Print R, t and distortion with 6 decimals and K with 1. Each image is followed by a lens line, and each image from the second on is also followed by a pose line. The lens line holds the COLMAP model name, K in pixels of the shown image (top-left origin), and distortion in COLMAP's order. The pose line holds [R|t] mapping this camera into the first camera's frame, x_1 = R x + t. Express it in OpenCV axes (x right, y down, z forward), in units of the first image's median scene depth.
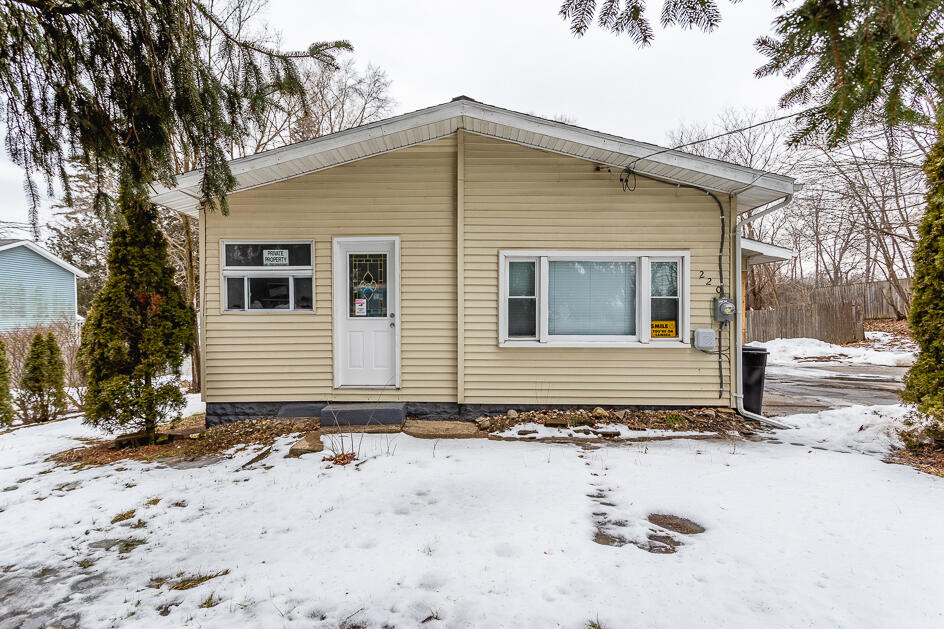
lens RADIAL K [[439.1, 0, 472.1], [0, 439.1, 336.0], [0, 0, 1]] dist [0.003236, 0.000337]
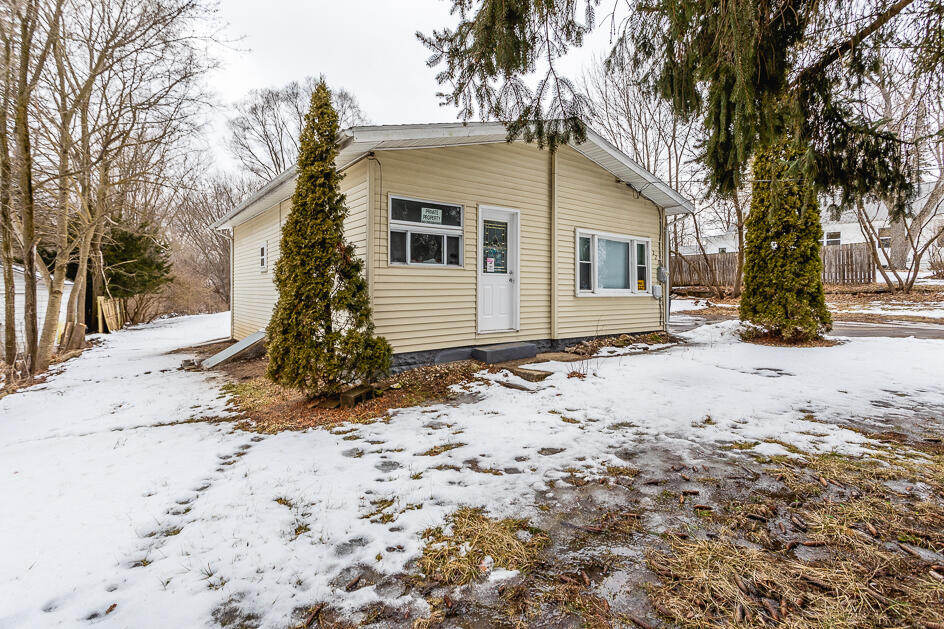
lens RADIAL K [[447.5, 0, 476.2], [0, 447.5, 300.9], [0, 0, 1]] dist [0.005956, 0.000319]
pose [[0.783706, -0.013819, 0.620979, -1.049661], [0.010141, 0.999904, 0.009453, 0.020569], [-0.621049, -0.001111, 0.783771, 0.072013]]
